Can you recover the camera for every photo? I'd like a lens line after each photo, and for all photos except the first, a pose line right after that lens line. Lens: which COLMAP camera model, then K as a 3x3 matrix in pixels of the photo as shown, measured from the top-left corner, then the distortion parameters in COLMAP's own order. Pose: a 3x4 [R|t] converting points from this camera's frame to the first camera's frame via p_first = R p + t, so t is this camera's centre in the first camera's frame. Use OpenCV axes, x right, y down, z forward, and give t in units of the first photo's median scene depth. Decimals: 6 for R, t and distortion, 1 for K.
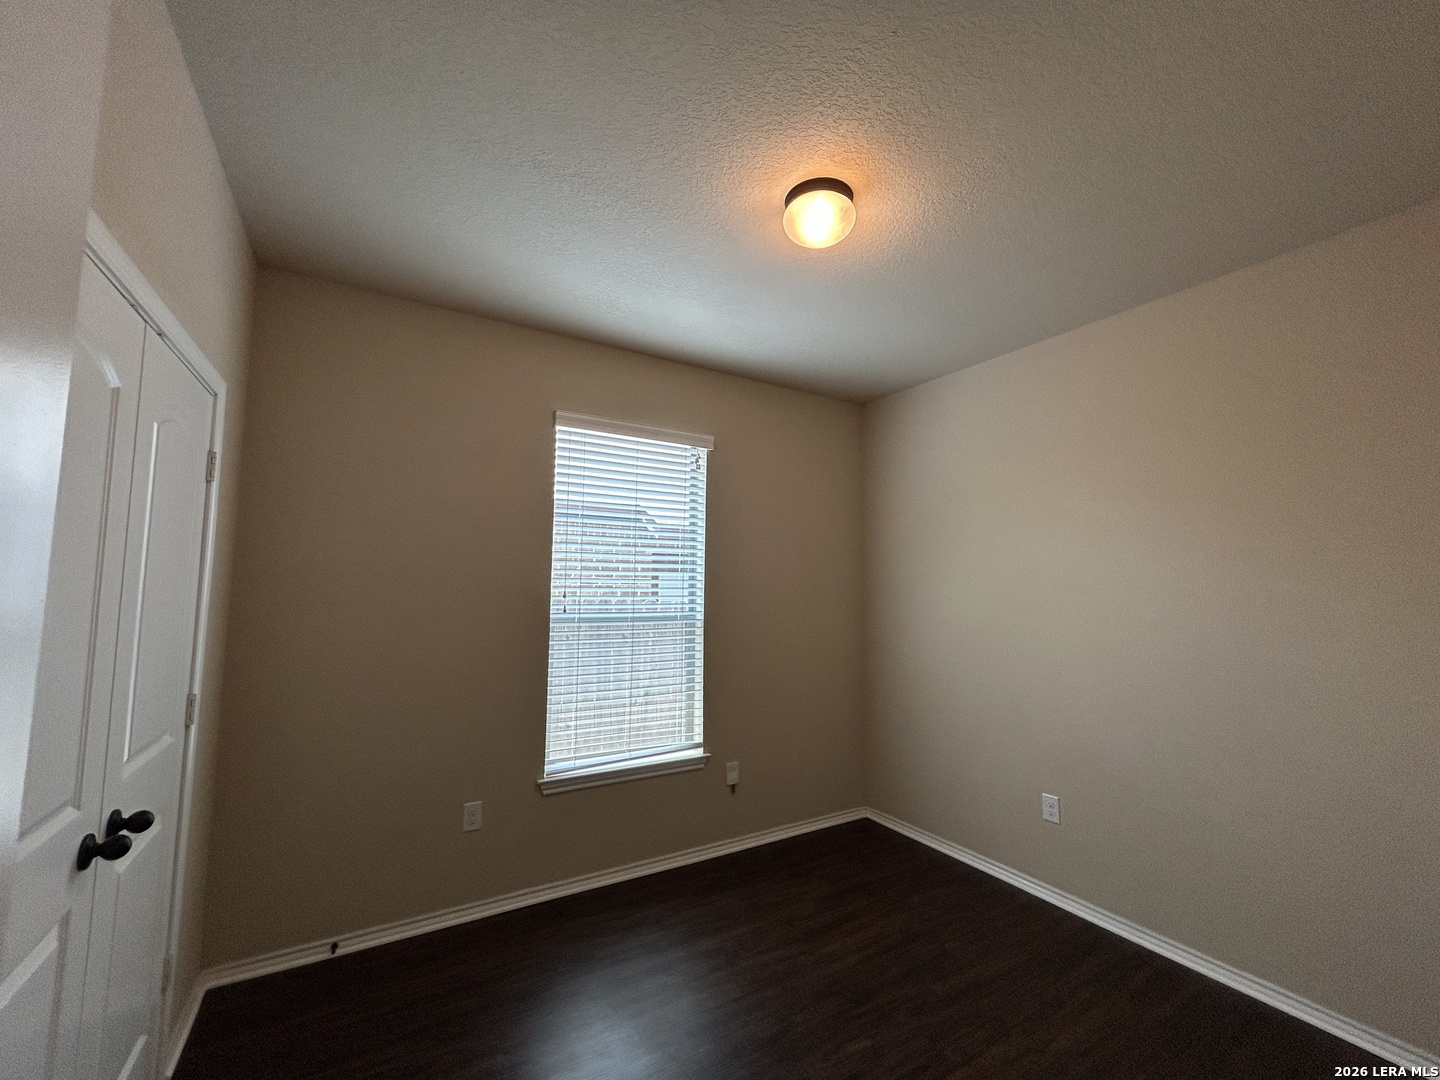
lens RADIAL K [[578.4, 0, 720.0], [0, 578.4, 540.0], [0, 0, 1]] dist [-0.000236, 0.000218]
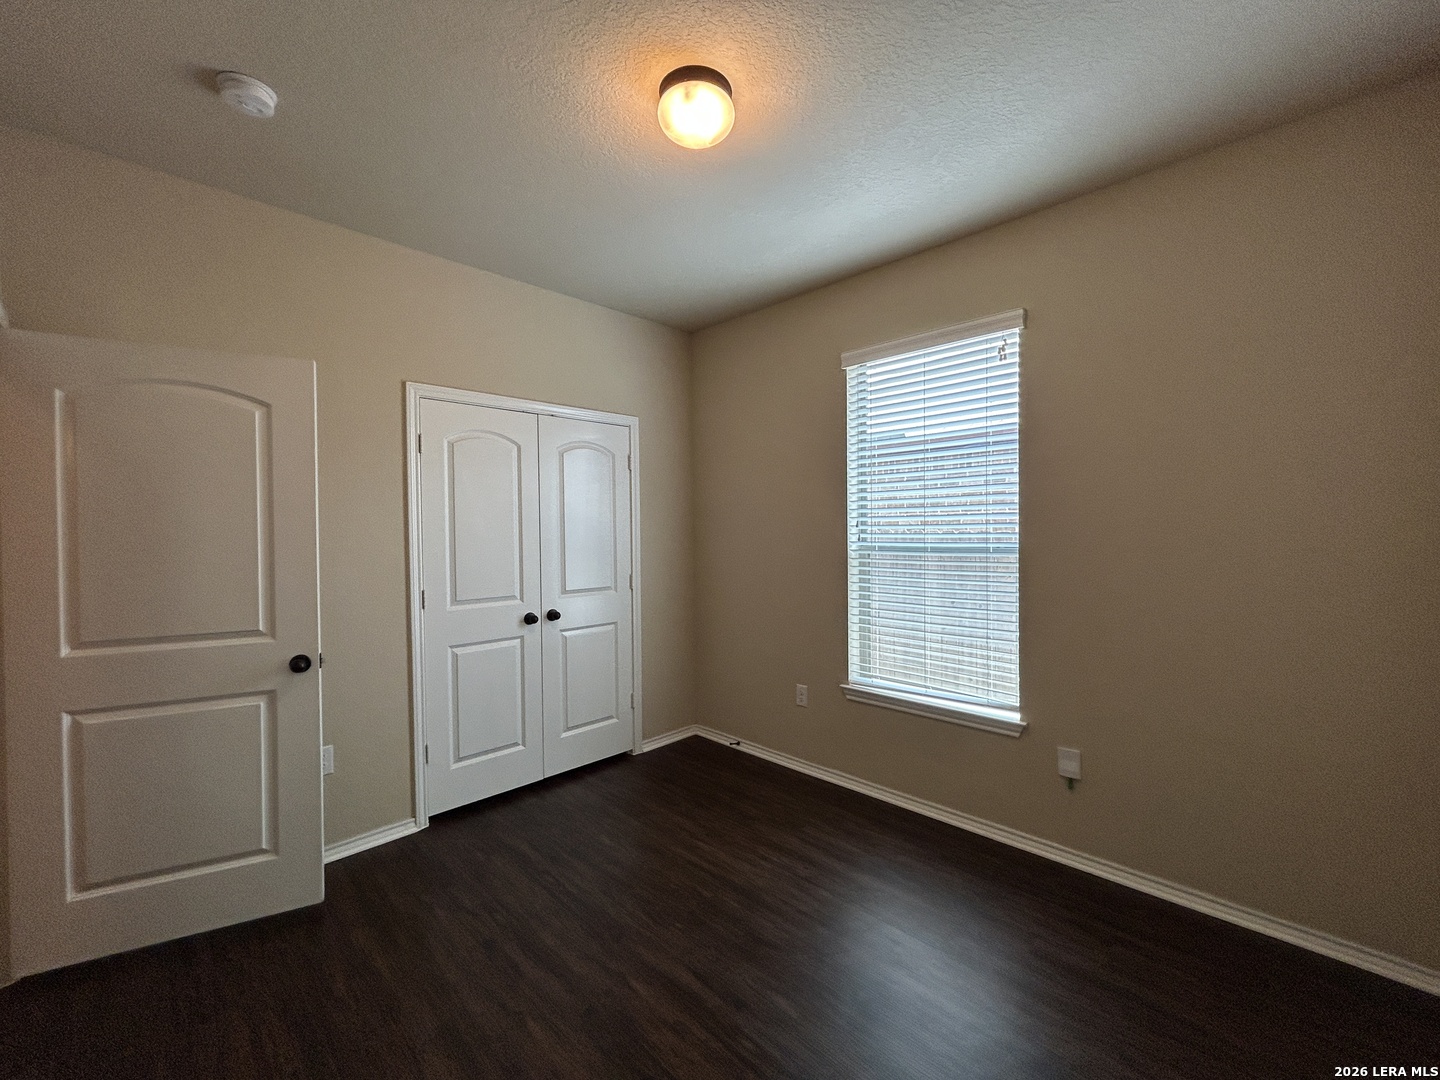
lens RADIAL K [[594.3, 0, 718.3], [0, 594.3, 539.3], [0, 0, 1]] dist [0.000363, 0.000129]
pose [[0.247769, 0.007531, -0.968790, 0.705942], [0.096466, 0.994809, 0.032405, 0.059942], [0.964004, -0.101484, 0.245757, 0.458130]]
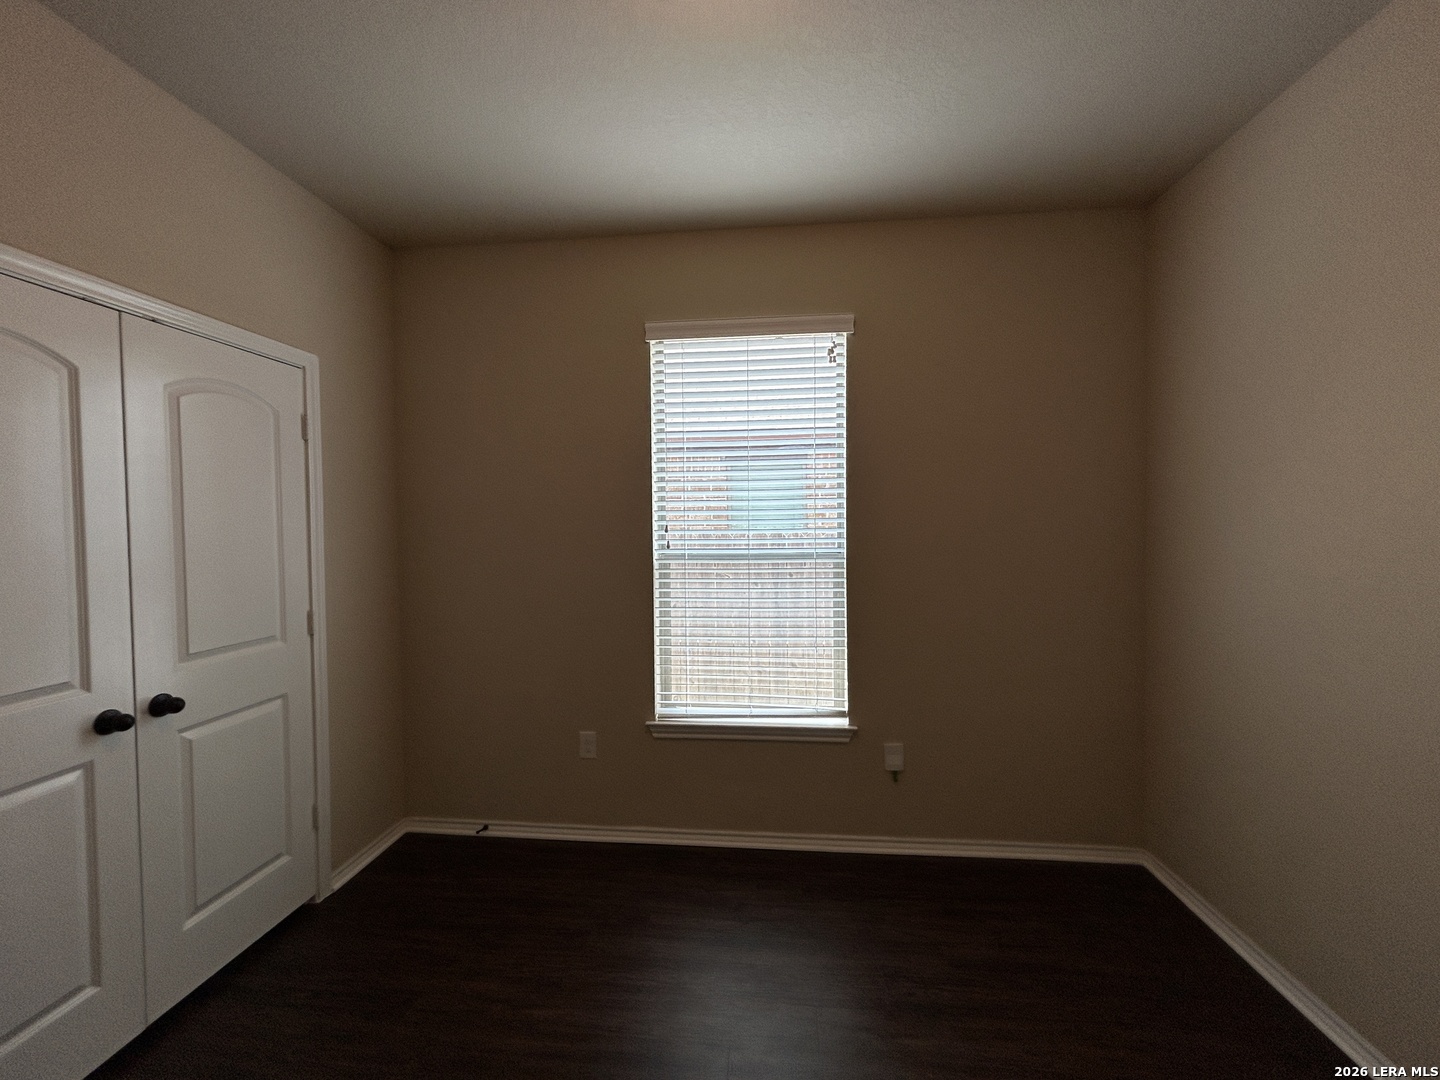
lens RADIAL K [[585.9, 0, 720.7], [0, 585.9, 541.9], [0, 0, 1]] dist [0.000761, 0.000310]
pose [[0.805679, -0.000181, -0.592353, 0.329483], [0.068425, 0.993334, 0.092763, 0.034308], [0.588388, -0.115269, 0.800320, 0.301070]]
